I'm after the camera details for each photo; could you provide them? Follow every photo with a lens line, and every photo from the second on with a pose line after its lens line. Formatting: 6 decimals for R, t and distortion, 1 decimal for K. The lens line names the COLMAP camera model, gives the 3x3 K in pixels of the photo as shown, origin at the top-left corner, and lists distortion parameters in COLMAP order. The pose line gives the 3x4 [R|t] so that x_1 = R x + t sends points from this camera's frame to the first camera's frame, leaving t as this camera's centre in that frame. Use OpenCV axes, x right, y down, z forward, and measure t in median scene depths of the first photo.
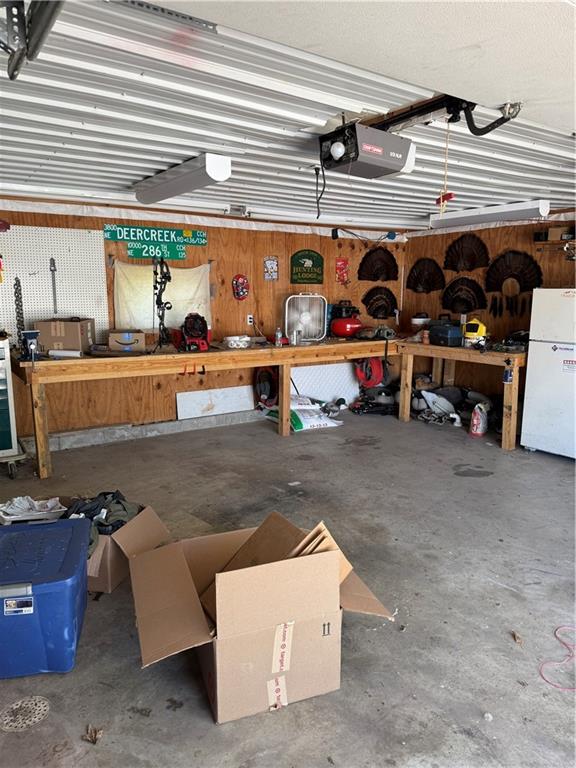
lens RADIAL K [[543.0, 0, 288.0], [0, 543.0, 384.0], [0, 0, 1]] dist [0.067169, -0.112265]
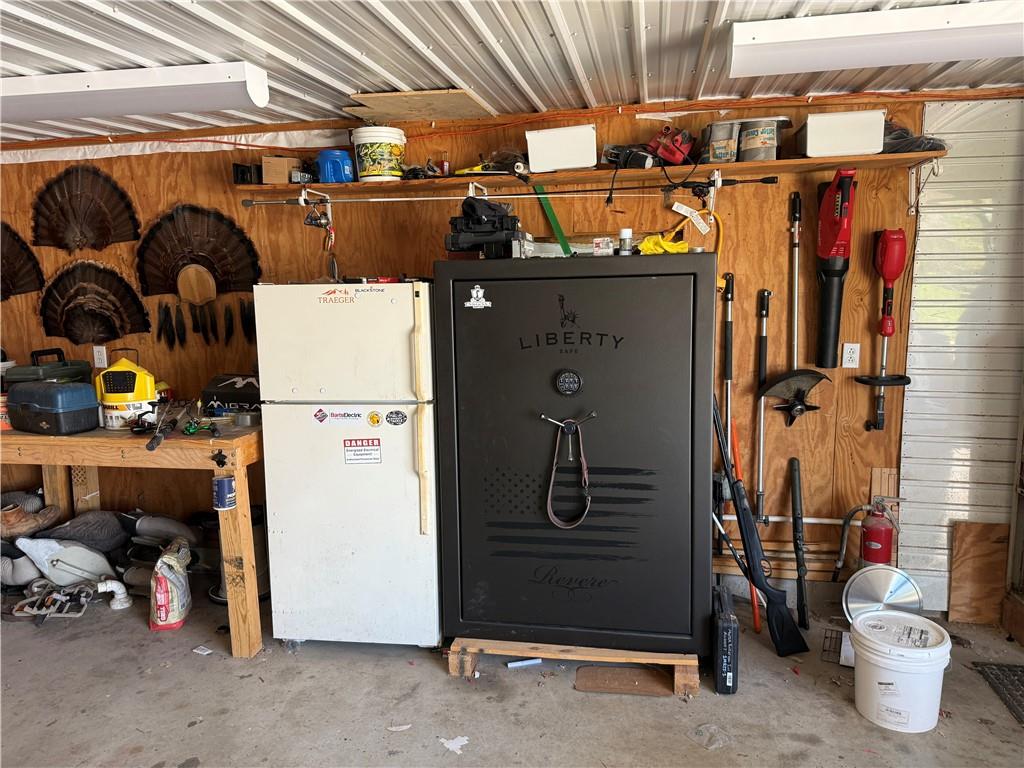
lens RADIAL K [[724.0, 0, 512.0], [0, 724.0, 384.0], [0, 0, 1]] dist [0.067169, -0.112265]
pose [[0.699718, -0.112594, 0.705491, 0.148880], [0.141585, 0.989771, 0.017538, -0.066722], [-0.700249, 0.087615, 0.708502, 0.386006]]
